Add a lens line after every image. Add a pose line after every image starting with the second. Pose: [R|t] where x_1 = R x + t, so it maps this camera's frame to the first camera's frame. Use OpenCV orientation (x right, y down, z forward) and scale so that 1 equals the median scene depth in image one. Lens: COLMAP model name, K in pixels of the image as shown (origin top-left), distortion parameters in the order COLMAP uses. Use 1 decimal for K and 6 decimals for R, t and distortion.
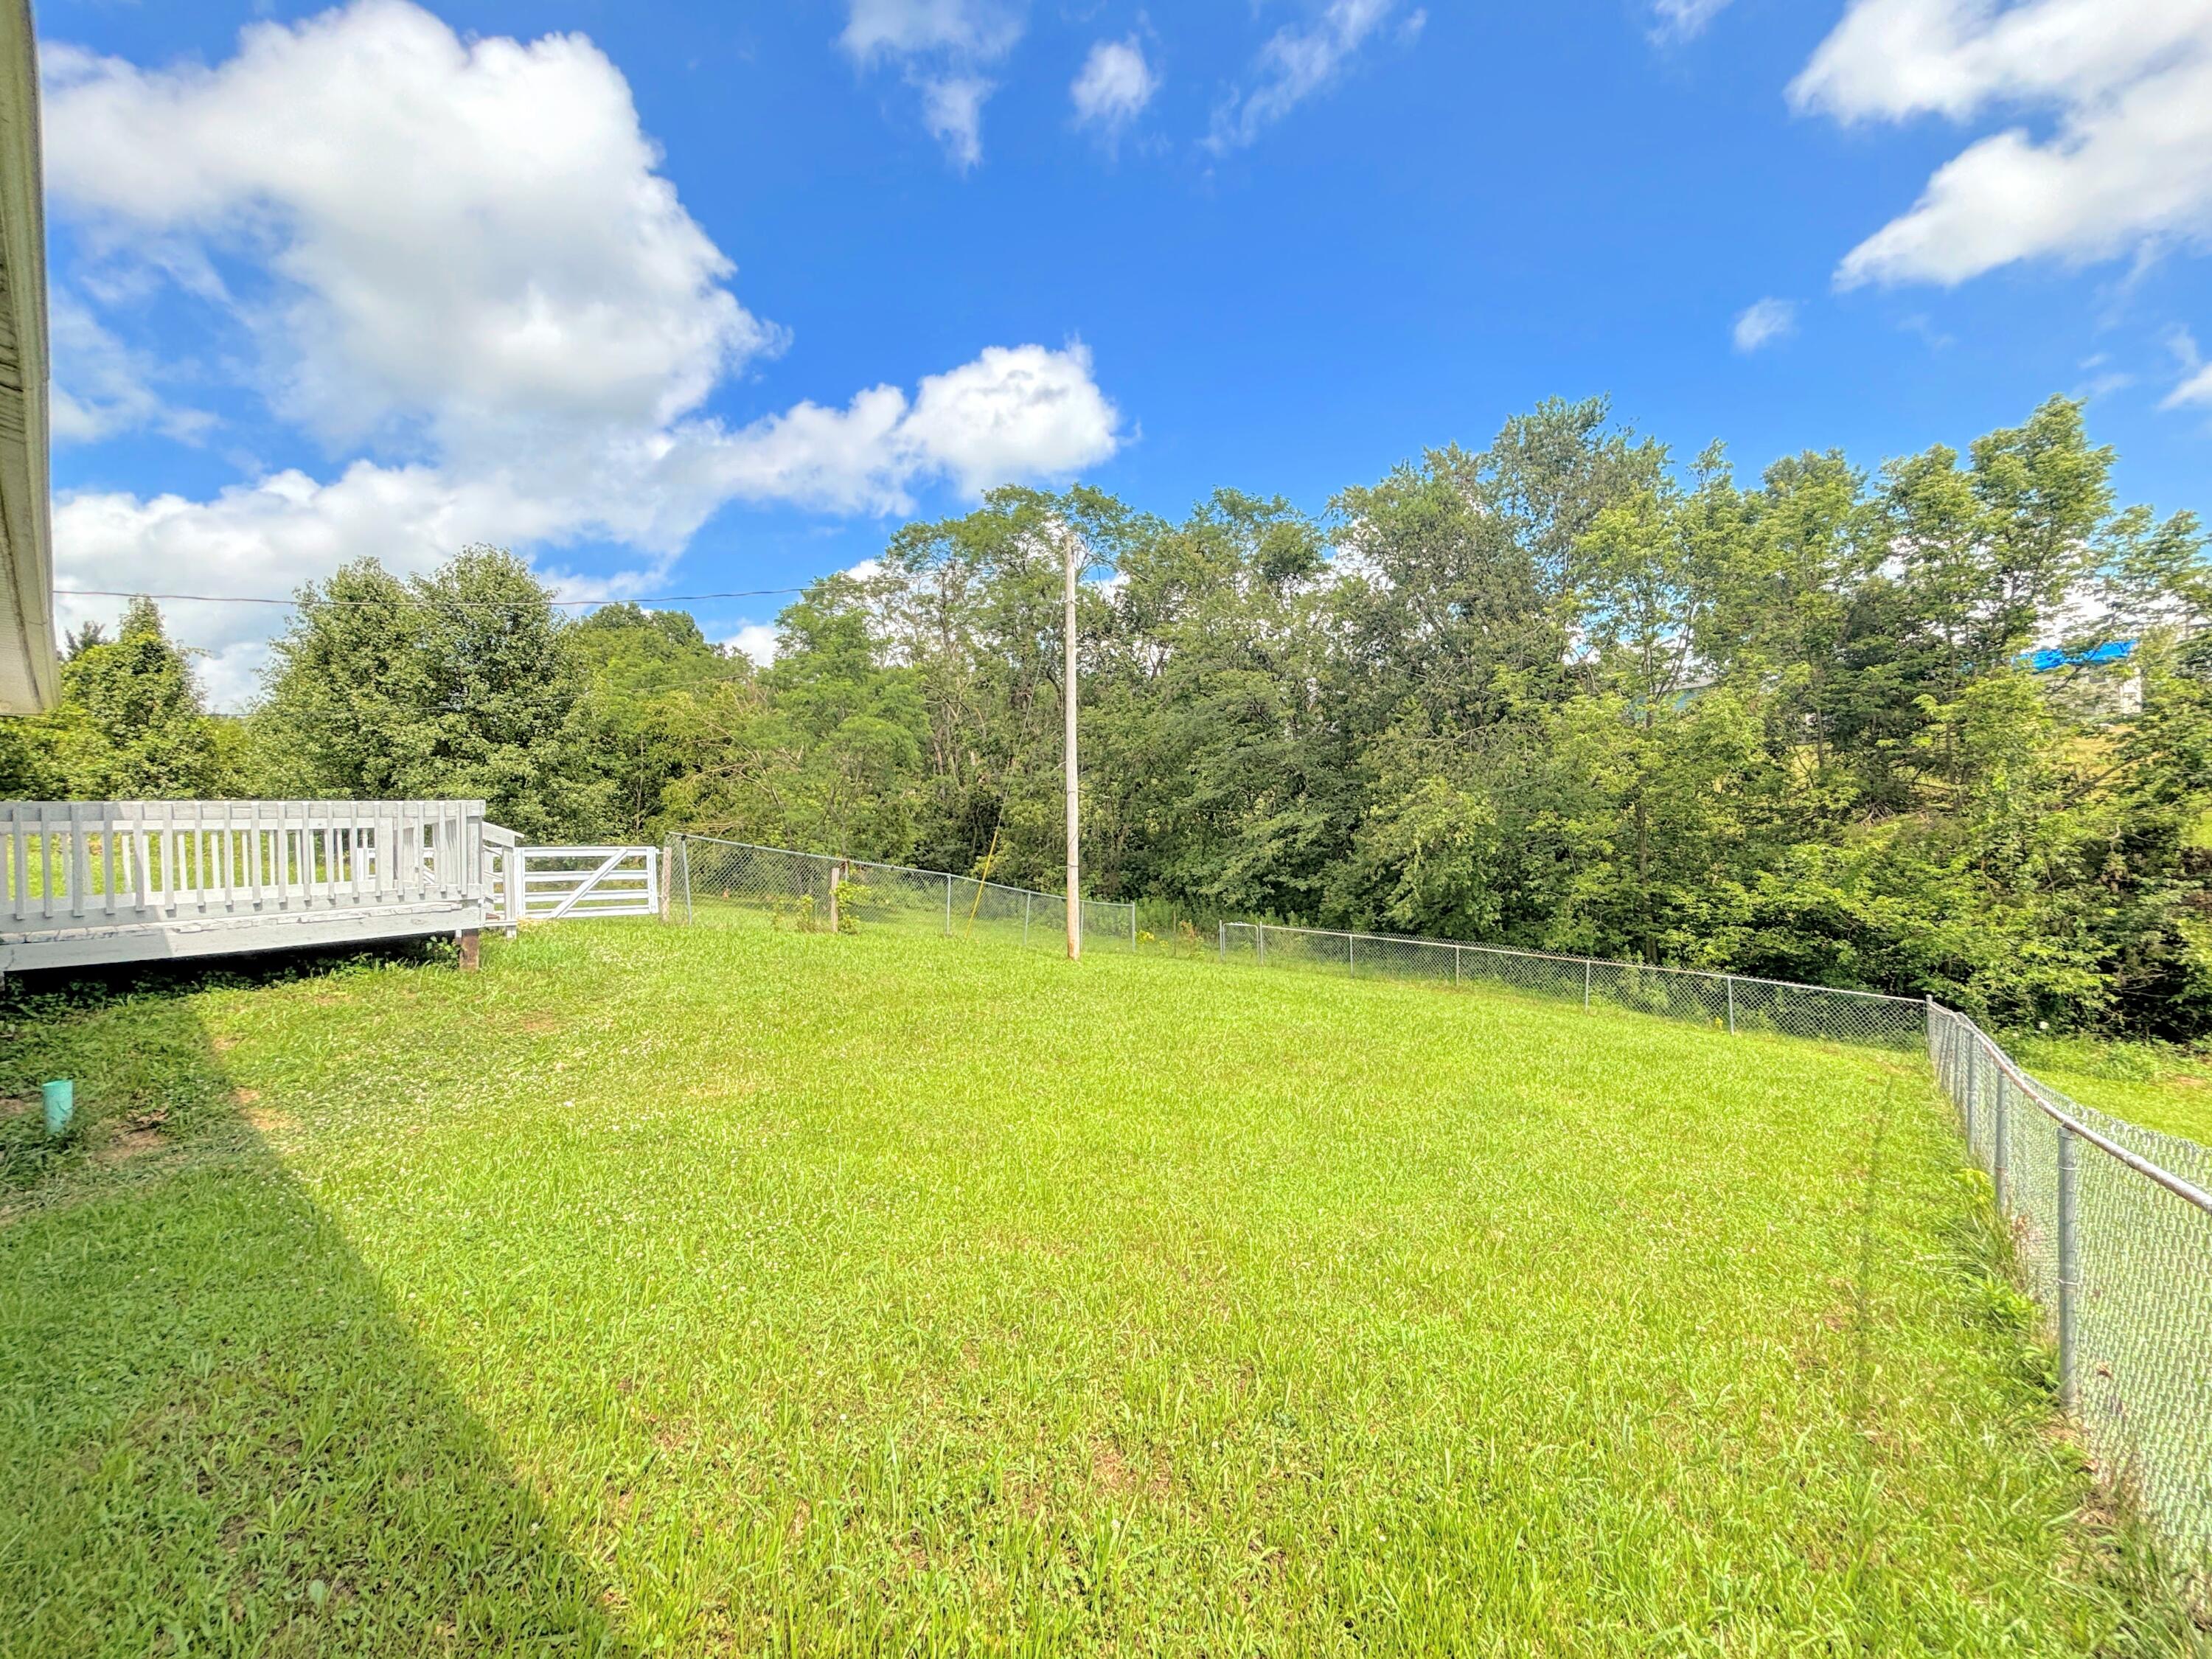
lens RADIAL K [[863.8, 0, 1109.9], [0, 863.8, 832.4], [0, 0, 1]] dist [-0.001746, -0.000050]
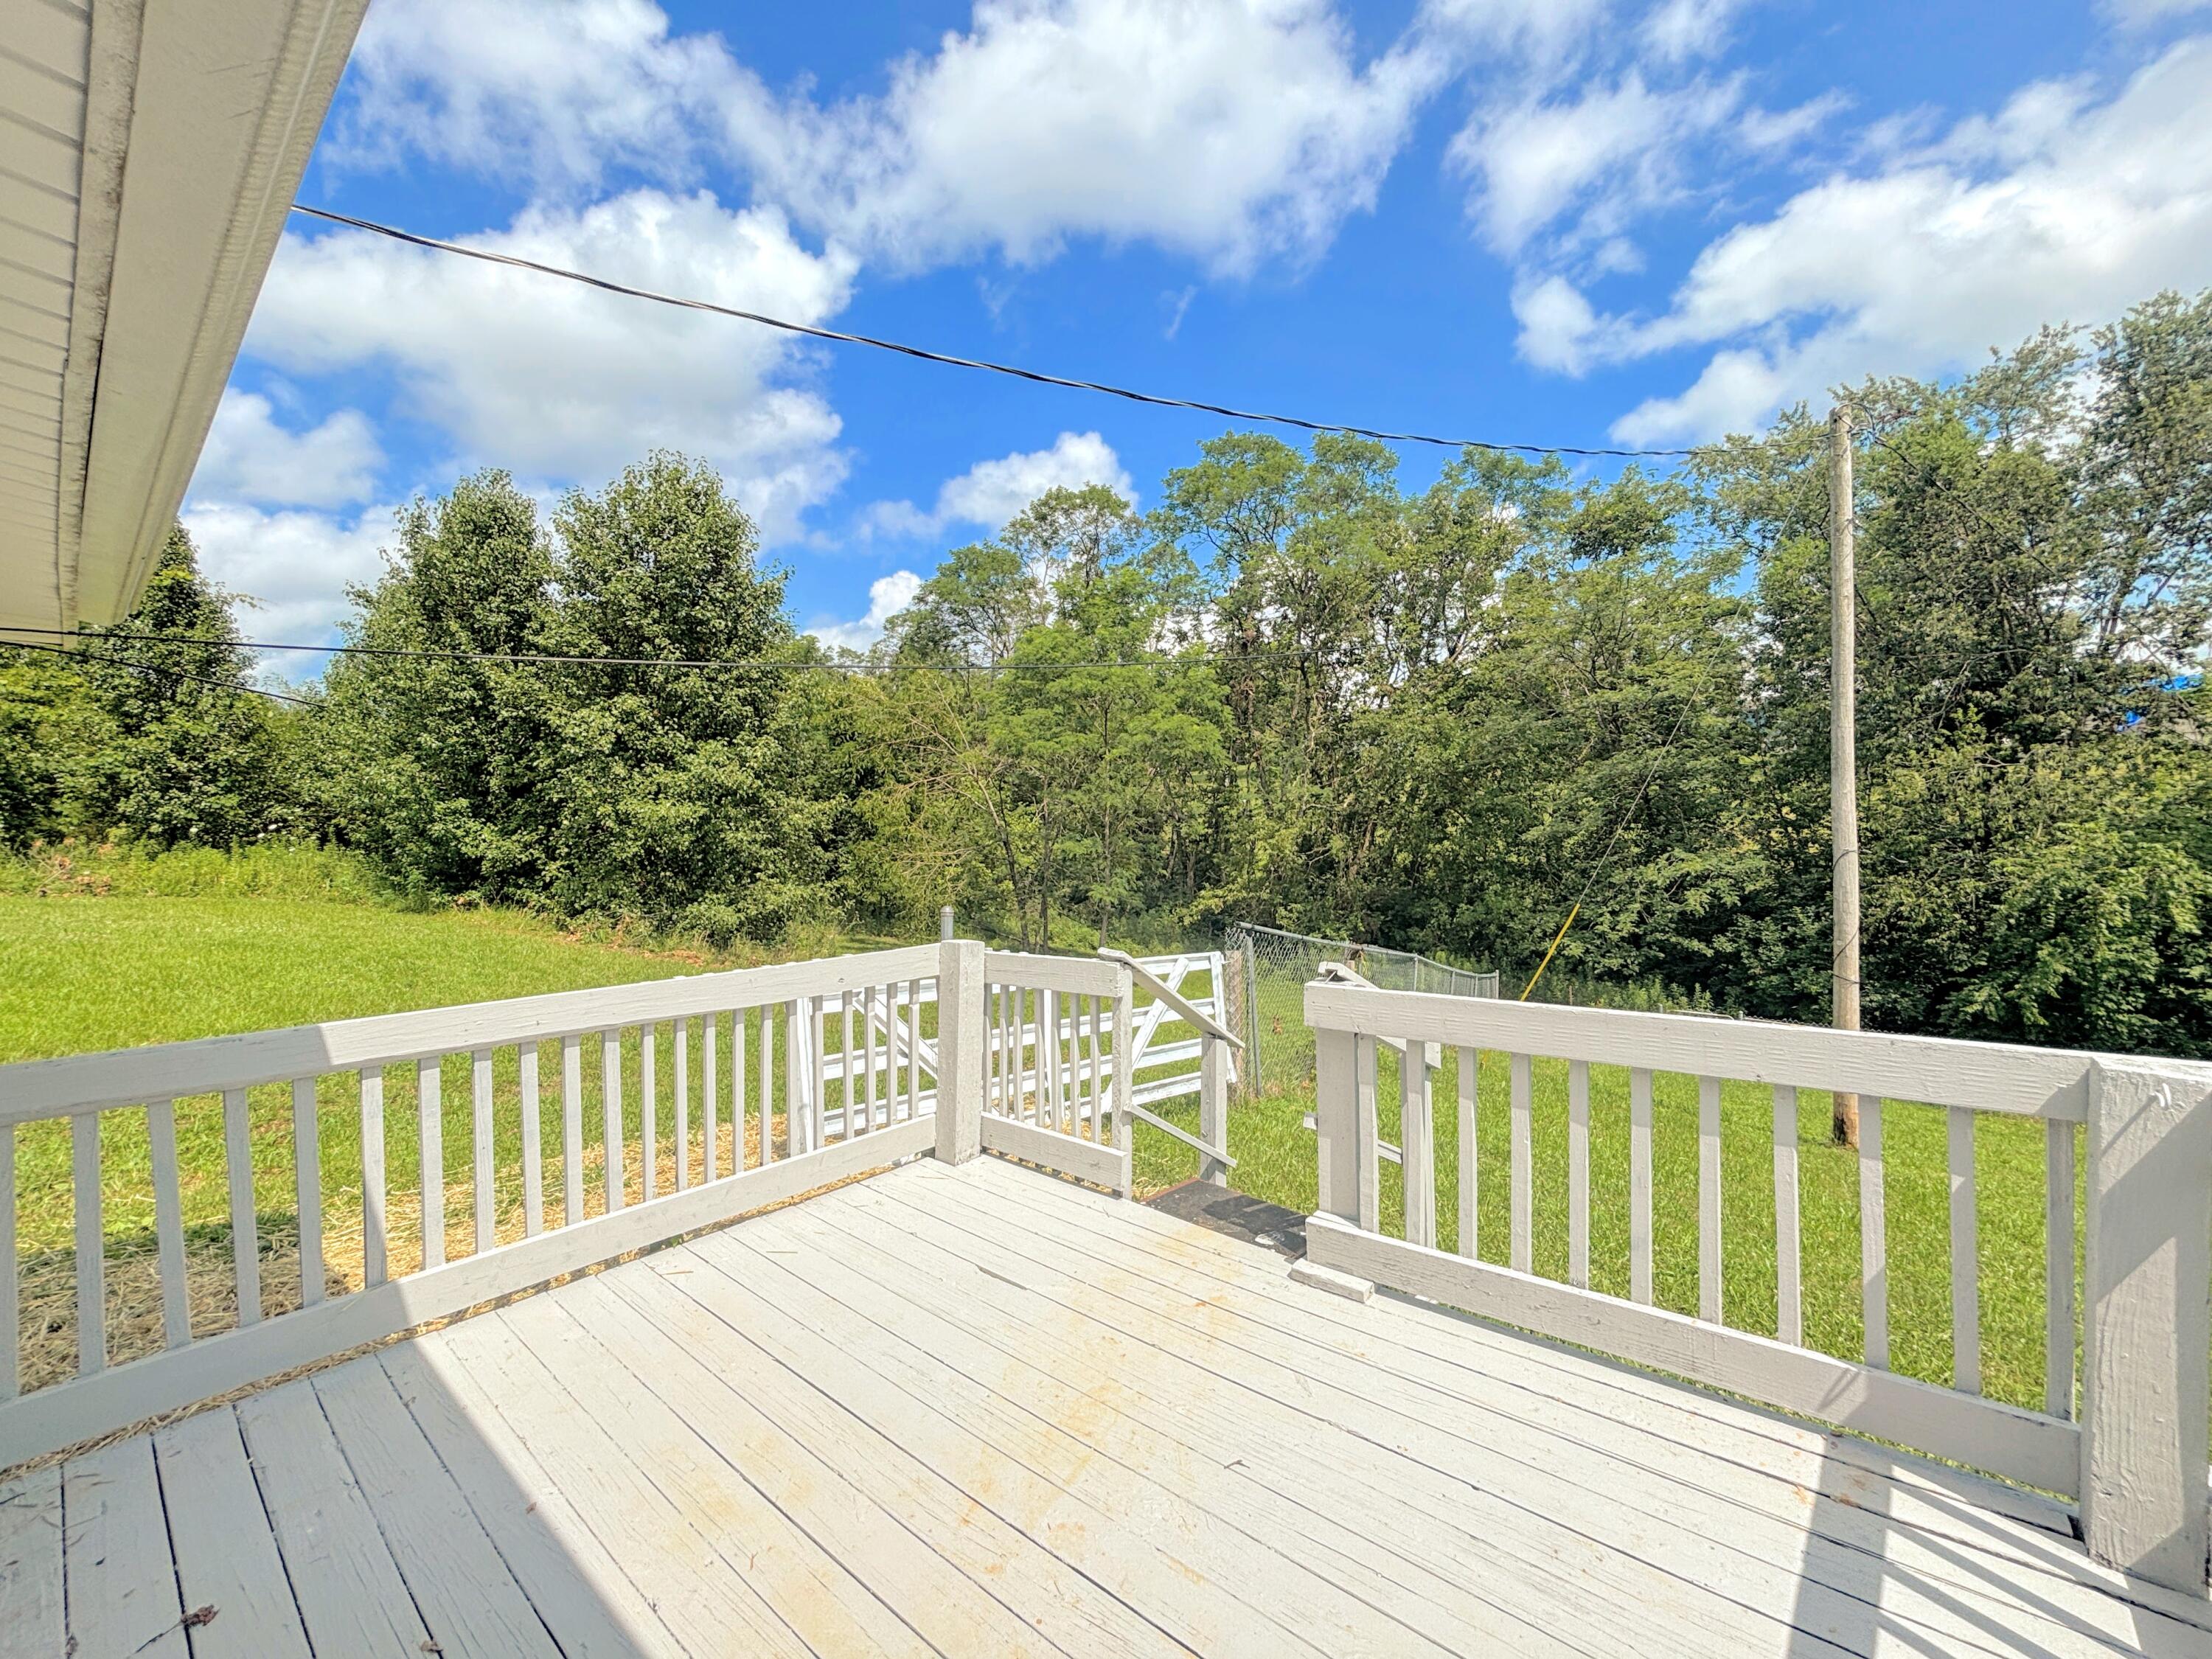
lens RADIAL K [[863.8, 0, 1109.9], [0, 863.8, 832.4], [0, 0, 1]] dist [-0.001746, -0.000050]
pose [[0.999658, 0.019674, 0.017238, -0.379326], [-0.019651, 0.999806, -0.001462, -0.033588], [-0.017263, 0.001123, 0.999850, 0.298213]]
